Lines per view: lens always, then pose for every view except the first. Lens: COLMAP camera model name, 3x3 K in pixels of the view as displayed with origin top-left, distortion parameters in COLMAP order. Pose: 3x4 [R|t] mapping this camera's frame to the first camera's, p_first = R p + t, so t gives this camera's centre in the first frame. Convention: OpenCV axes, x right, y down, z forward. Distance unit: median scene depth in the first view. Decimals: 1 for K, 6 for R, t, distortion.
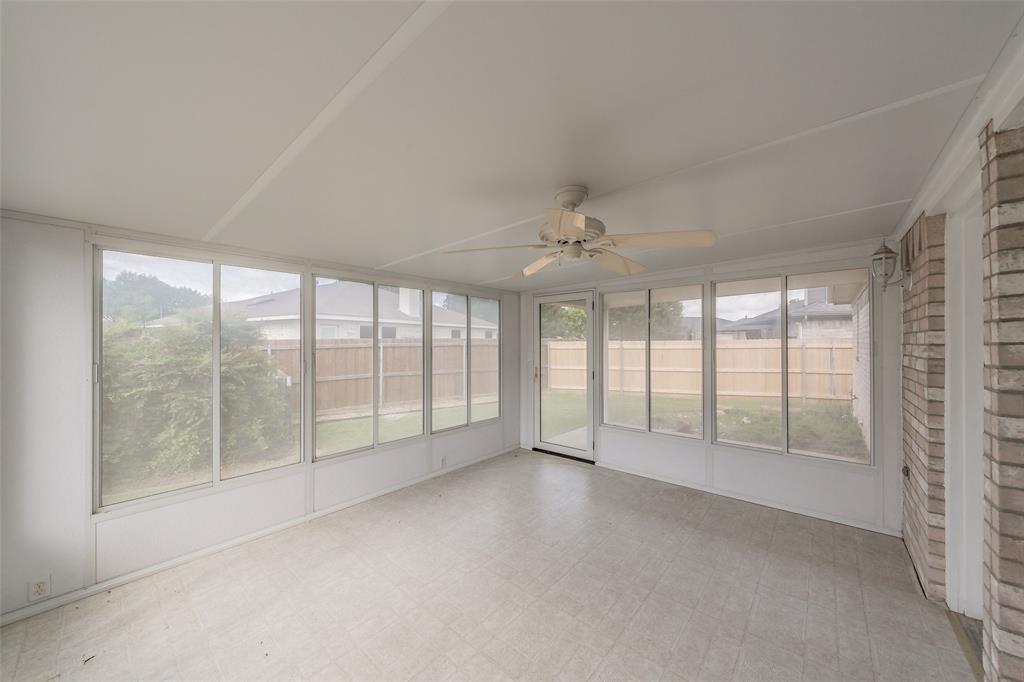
lens RADIAL K [[363.3, 0, 512.0], [0, 363.3, 341.0], [0, 0, 1]] dist [-0.011939, 0.000043]
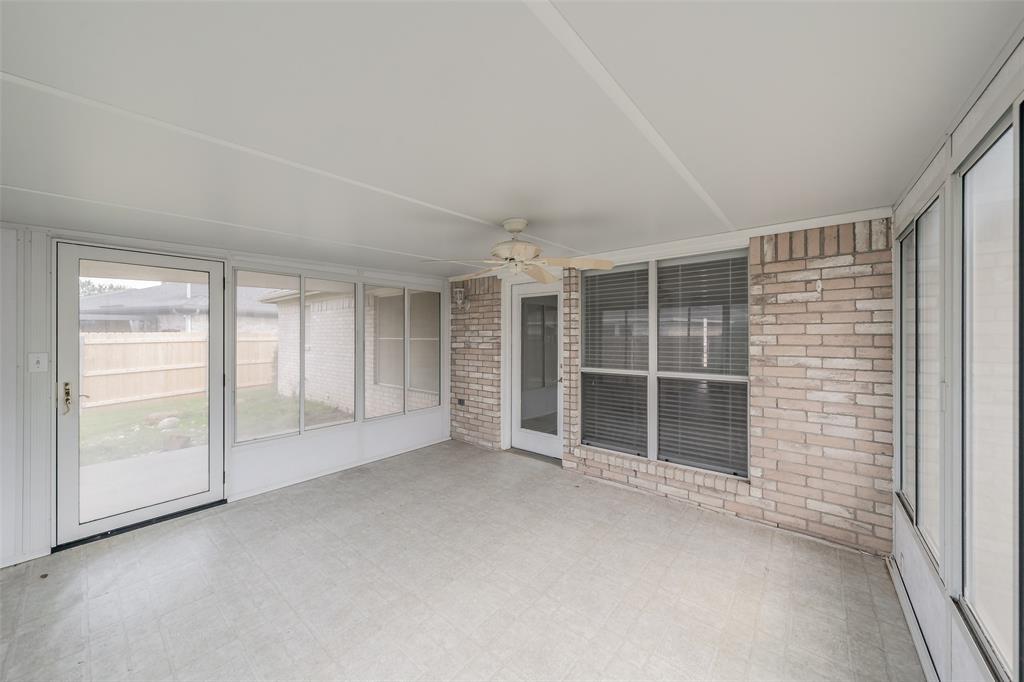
lens RADIAL K [[358.3, 0, 513.0], [0, 358.3, 339.0], [0, 0, 1]] dist [0.000325, -0.000023]
pose [[-0.022793, -0.004010, 0.999732, -0.560100], [-0.005996, 0.999975, 0.003875, 0.008954], [-0.999722, -0.005906, -0.022817, 0.501465]]
